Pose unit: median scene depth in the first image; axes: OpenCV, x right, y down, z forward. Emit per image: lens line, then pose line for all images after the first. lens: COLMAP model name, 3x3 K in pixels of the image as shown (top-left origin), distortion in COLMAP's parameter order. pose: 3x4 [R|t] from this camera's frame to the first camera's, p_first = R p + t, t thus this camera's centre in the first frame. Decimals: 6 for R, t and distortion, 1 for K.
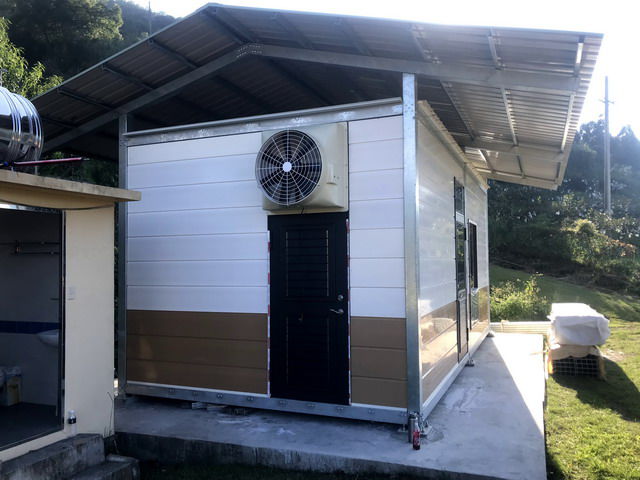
lens RADIAL K [[531.0, 0, 320.0], [0, 531.0, 240.0], [0, 0, 1]] dist [0.011220, 0.002815]
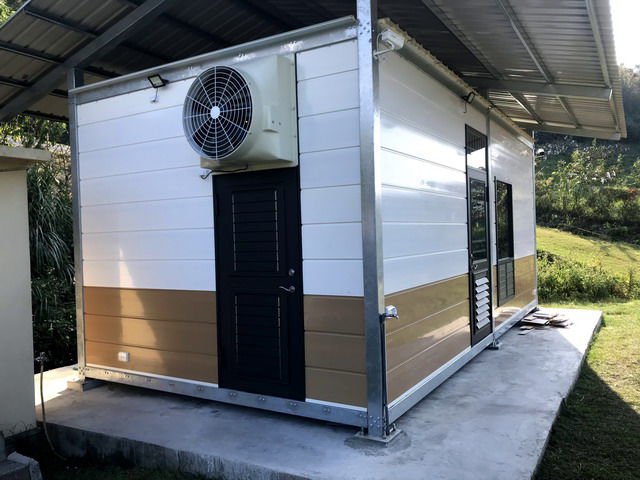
lens RADIAL K [[535.6, 0, 320.0], [0, 535.6, 240.0], [0, 0, 1]] dist [0.005516, 0.004050]
pose [[0.990236, -0.015215, -0.138567, 0.200603], [0.022719, 0.998350, 0.052728, 0.017054], [0.137536, -0.055361, 0.988948, 0.191440]]
